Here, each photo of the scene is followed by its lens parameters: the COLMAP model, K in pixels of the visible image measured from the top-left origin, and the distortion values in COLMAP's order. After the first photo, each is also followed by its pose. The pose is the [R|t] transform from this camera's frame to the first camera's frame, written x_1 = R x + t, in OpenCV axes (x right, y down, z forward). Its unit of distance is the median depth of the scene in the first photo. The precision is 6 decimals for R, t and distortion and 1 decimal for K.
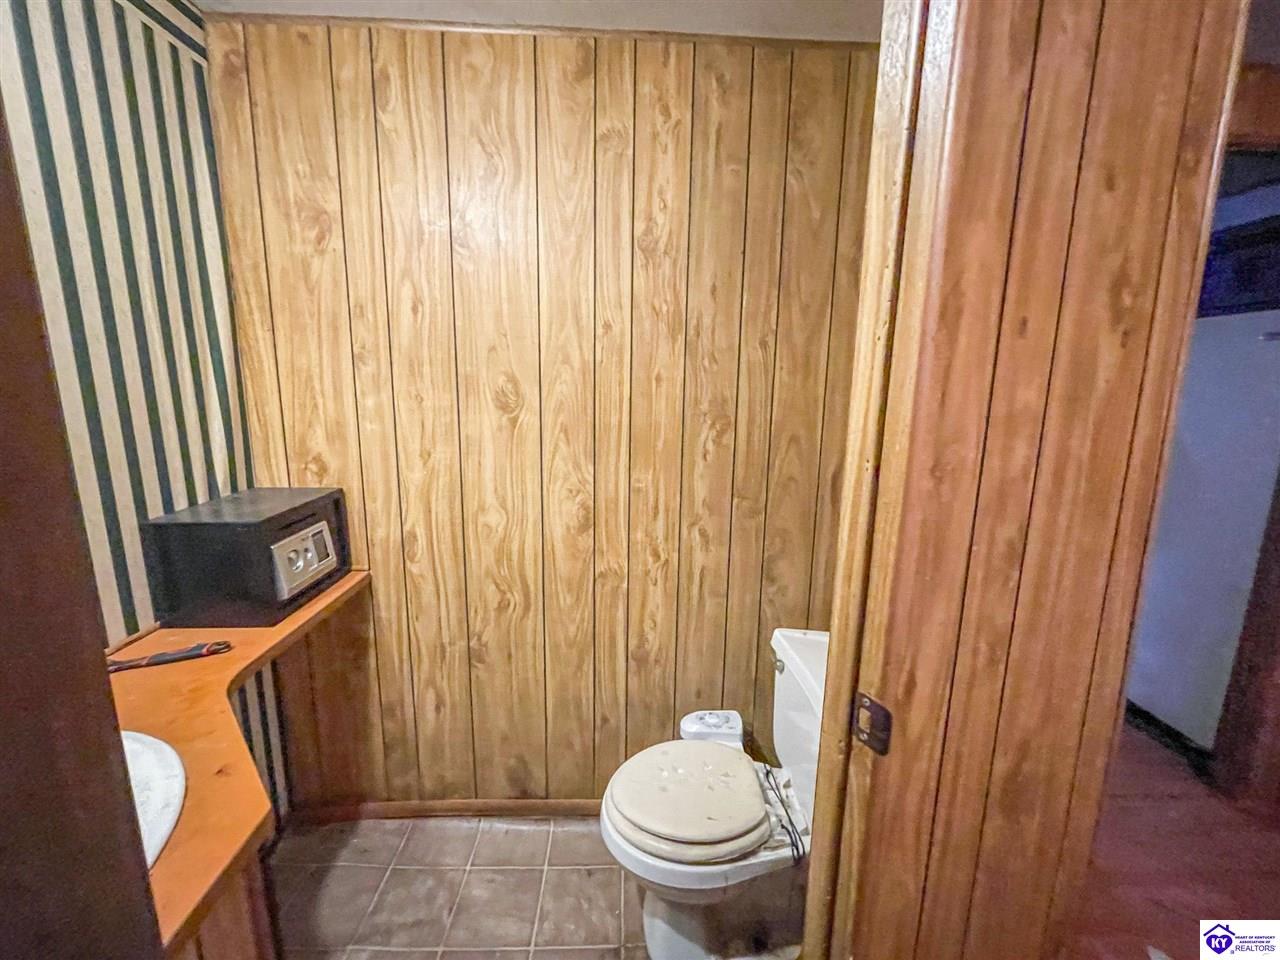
lens RADIAL K [[525.1, 0, 640.0], [0, 525.1, 480.0], [0, 0, 1]] dist [0.001600, 0.000174]
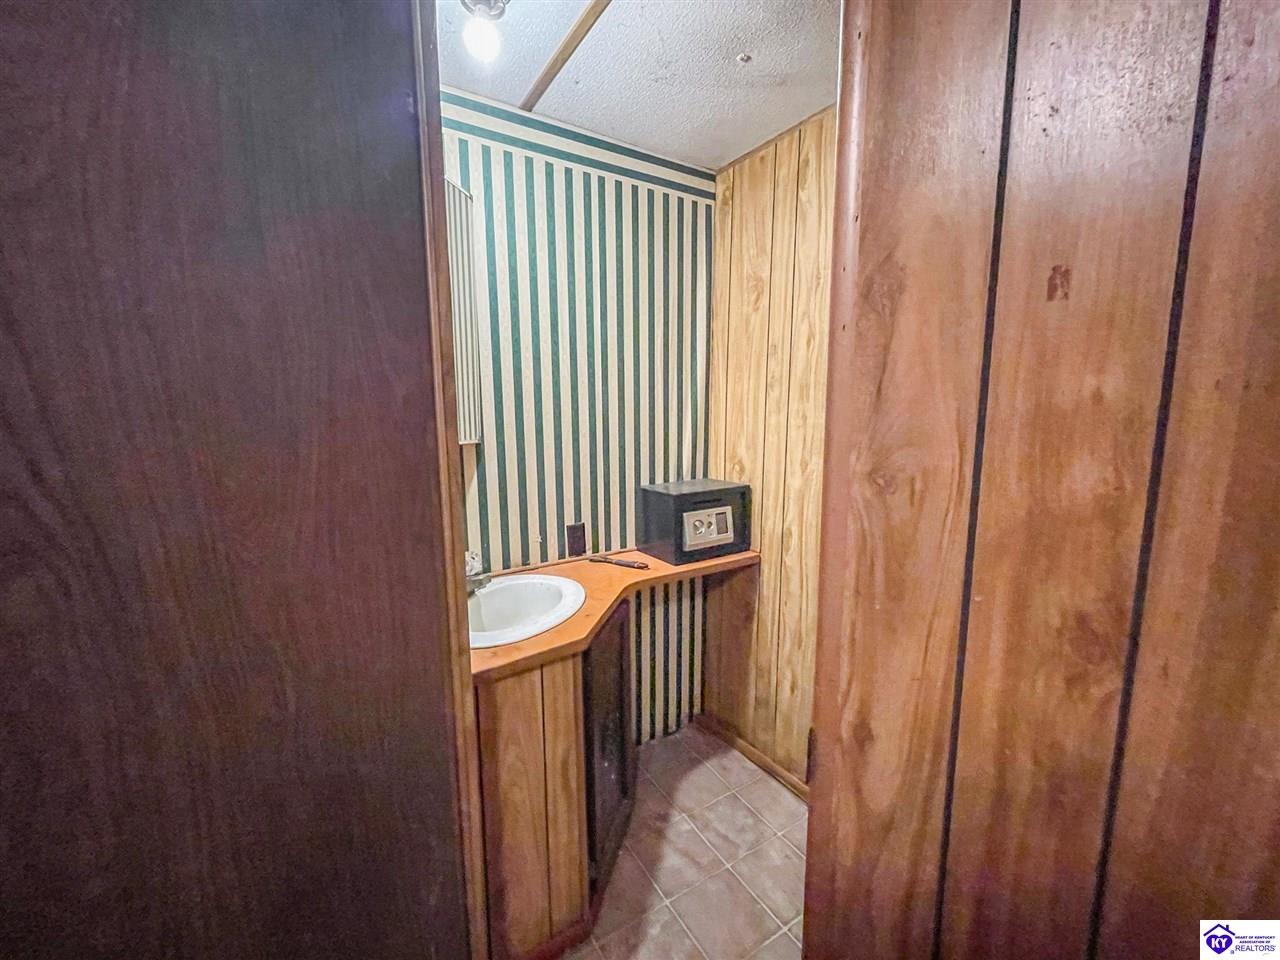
lens RADIAL K [[525.1, 0, 640.0], [0, 525.1, 480.0], [0, 0, 1]] dist [0.001600, 0.000174]
pose [[0.511550, 0.101061, -0.853290, 0.438589], [-0.149322, 0.988405, 0.027545, 0.008164], [0.846180, 0.113324, 0.520709, 0.091885]]
